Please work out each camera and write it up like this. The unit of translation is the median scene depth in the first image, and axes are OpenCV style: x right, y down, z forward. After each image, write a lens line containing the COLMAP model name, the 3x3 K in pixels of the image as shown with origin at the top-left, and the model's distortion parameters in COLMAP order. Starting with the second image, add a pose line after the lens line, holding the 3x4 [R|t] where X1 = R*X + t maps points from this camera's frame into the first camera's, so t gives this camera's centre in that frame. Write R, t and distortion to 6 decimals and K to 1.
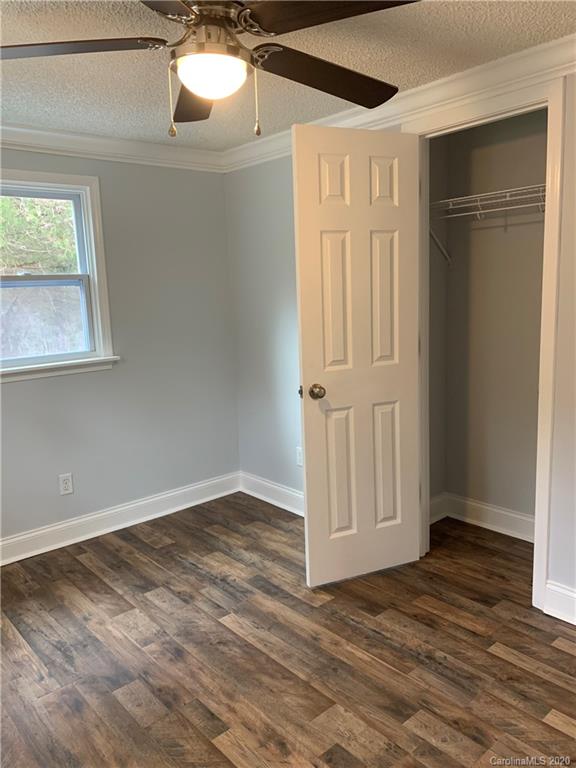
lens RADIAL K [[582.9, 0, 285.7], [0, 582.9, 379.6], [0, 0, 1]] dist [0.028444, -0.025935]
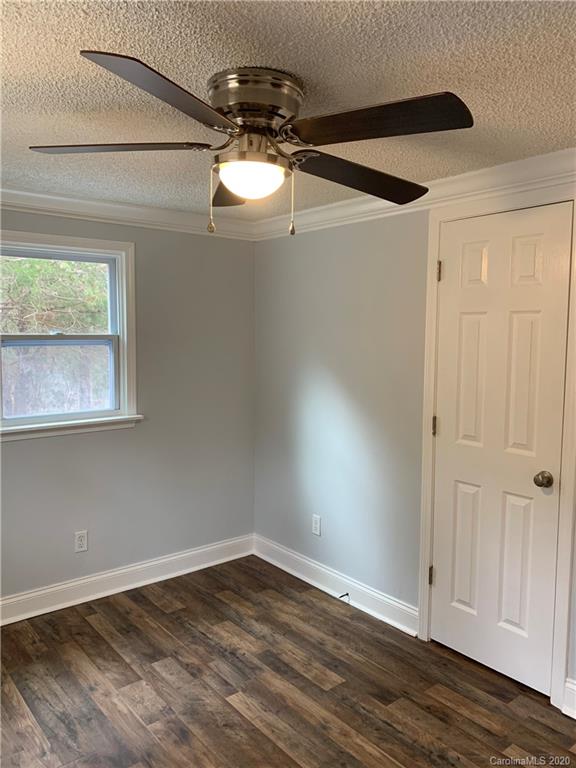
lens RADIAL K [[582.9, 0, 289.0], [0, 582.9, 380.1], [0, 0, 1]] dist [0.028444, -0.025935]
pose [[0.998517, 0.047408, -0.026774, -0.008361], [-0.049227, 0.996194, -0.071928, -0.053209], [0.023262, 0.073140, 0.997050, -0.012640]]
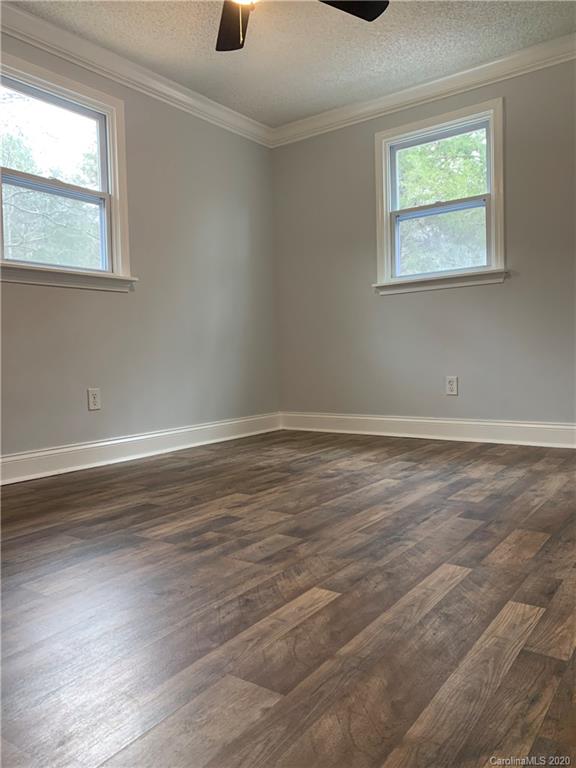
lens RADIAL K [[582.9, 0, 287.3], [0, 582.9, 381.0], [0, 0, 1]] dist [0.028444, -0.025935]
pose [[0.230172, 0.069536, -0.970663, 0.819387], [-0.134276, 0.990173, 0.039093, 0.215502], [0.963842, 0.121339, 0.237247, 0.550318]]
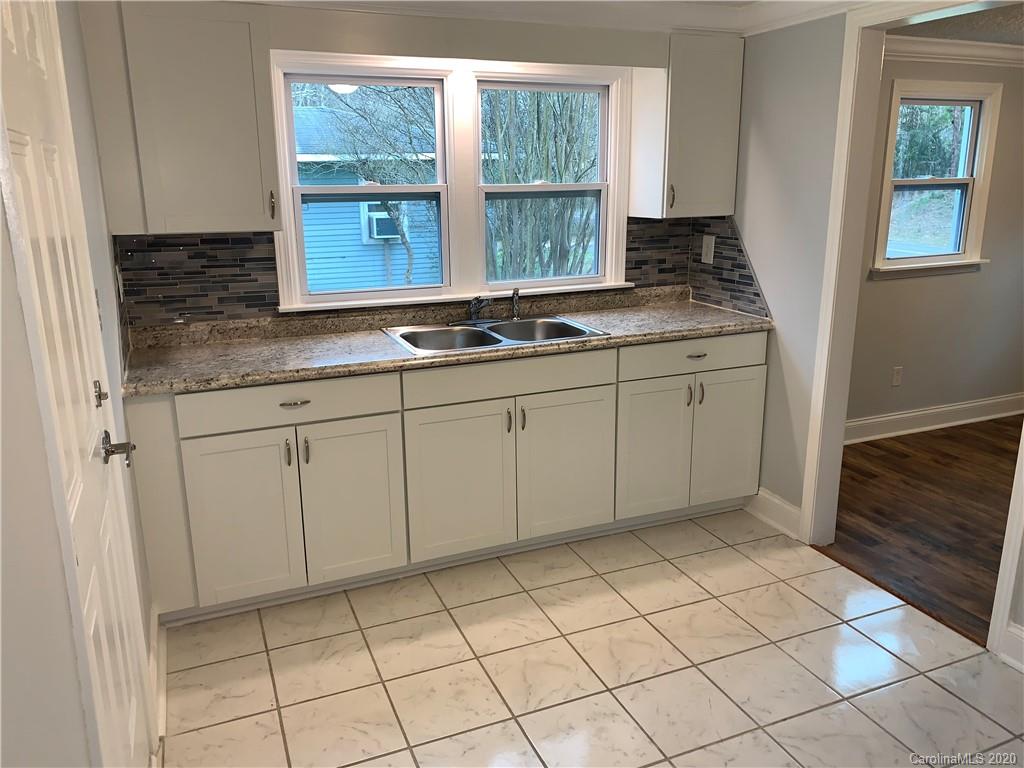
lens RADIAL K [[777.2, 0, 508.9], [0, 777.2, 378.0], [0, 0, 1]] dist [0.028444, -0.025935]
pose [[0.952695, 0.098411, -0.287554, -0.881247], [-0.067135, 0.990897, 0.116692, 0.081219], [0.296420, -0.091866, 0.950629, -0.772753]]
